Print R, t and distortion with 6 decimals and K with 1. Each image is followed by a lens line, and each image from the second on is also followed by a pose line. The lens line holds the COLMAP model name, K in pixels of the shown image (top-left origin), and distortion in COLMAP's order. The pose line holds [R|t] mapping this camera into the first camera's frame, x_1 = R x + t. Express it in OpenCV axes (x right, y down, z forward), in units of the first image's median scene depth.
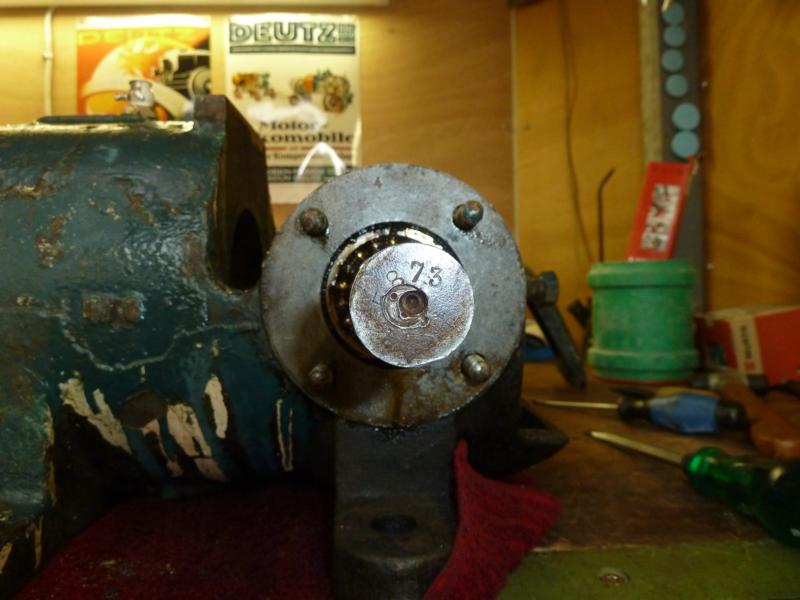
lens RADIAL K [[593.1, 0, 399.5], [0, 593.1, 301.1], [0, 0, 1]] dist [-0.038927, 0.009579]
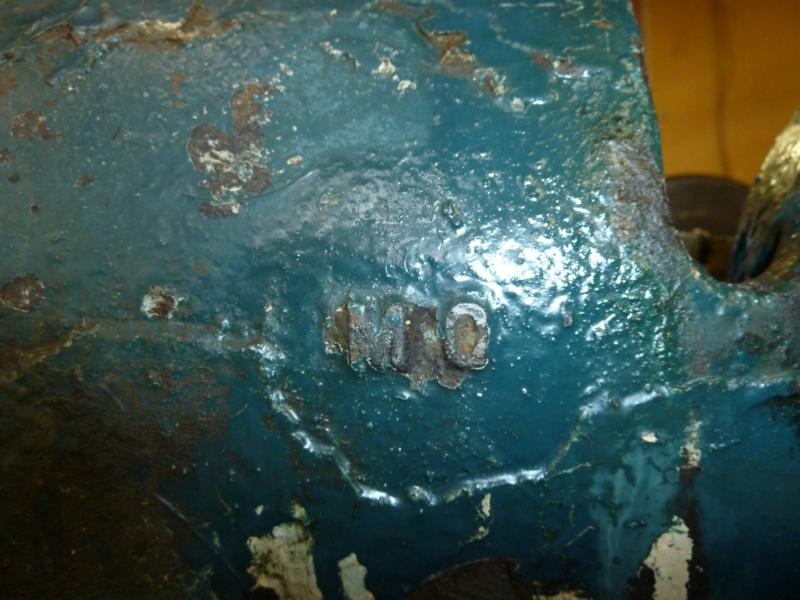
lens RADIAL K [[593.1, 0, 400.6], [0, 593.1, 299.3], [0, 0, 1]] dist [-0.038927, 0.009579]
pose [[0.998069, 0.005101, -0.061909, -0.467187], [-0.007415, 0.999280, -0.037204, 0.007503], [0.061675, 0.037591, 0.997388, 0.641436]]
